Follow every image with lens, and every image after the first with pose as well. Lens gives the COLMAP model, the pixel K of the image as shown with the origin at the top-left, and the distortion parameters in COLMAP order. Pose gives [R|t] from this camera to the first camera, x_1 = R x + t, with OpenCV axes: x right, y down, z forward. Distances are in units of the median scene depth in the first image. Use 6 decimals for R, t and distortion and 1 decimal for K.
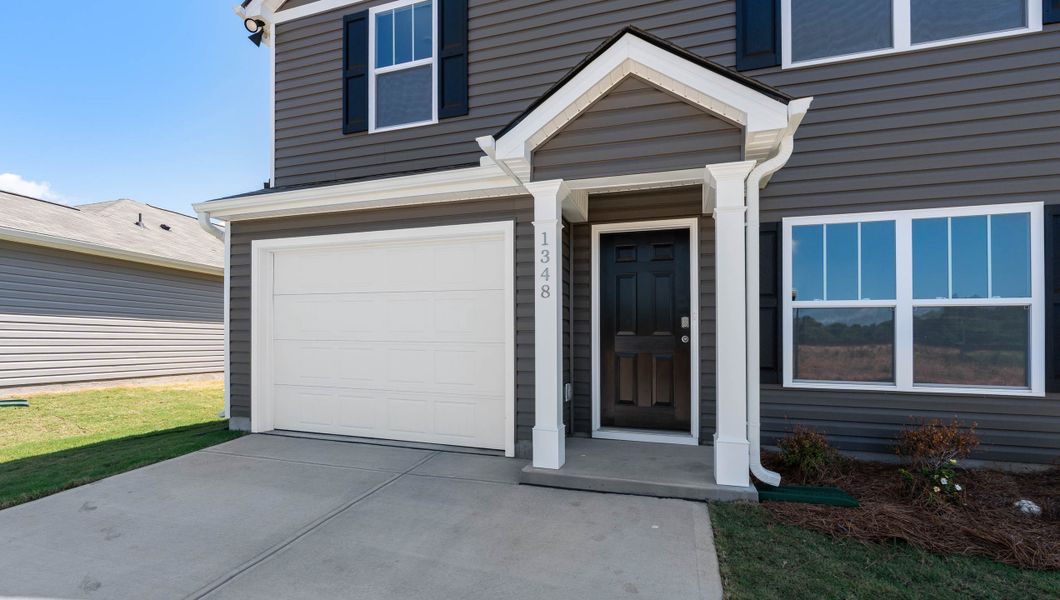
lens RADIAL K [[427.1, 0, 530.1], [0, 427.1, 316.0], [0, 0, 1]] dist [-0.002867, -0.000292]
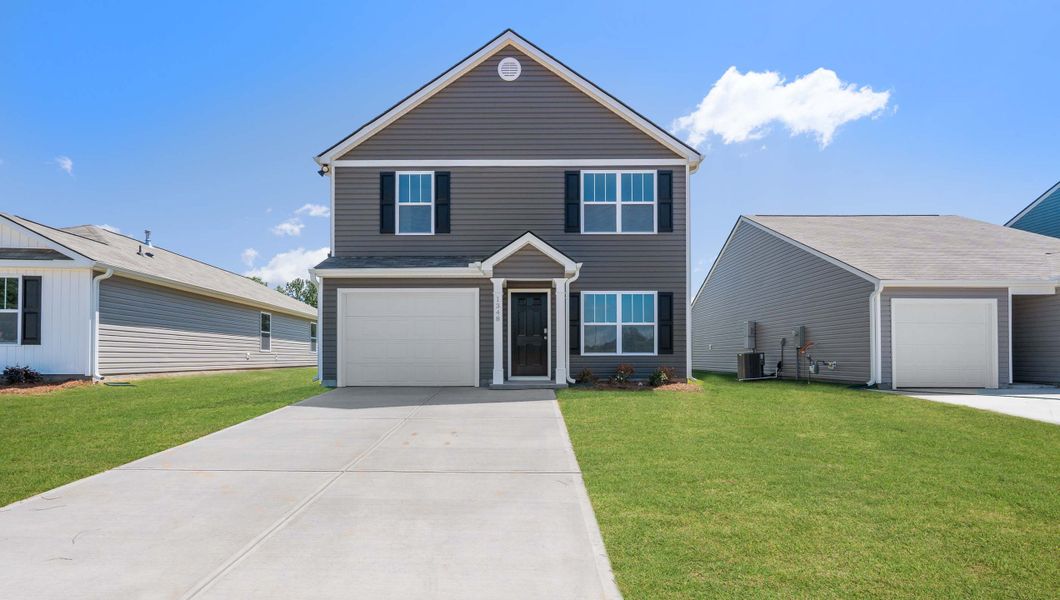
lens RADIAL K [[460.5, 0, 532.0], [0, 460.5, 295.7], [0, 0, 1]] dist [-0.001556, -0.000060]
pose [[0.944260, 0.027973, 0.328010, -0.602285], [-0.004617, 0.997411, -0.071770, 0.003801], [-0.329168, 0.066255, 0.941944, -1.525028]]
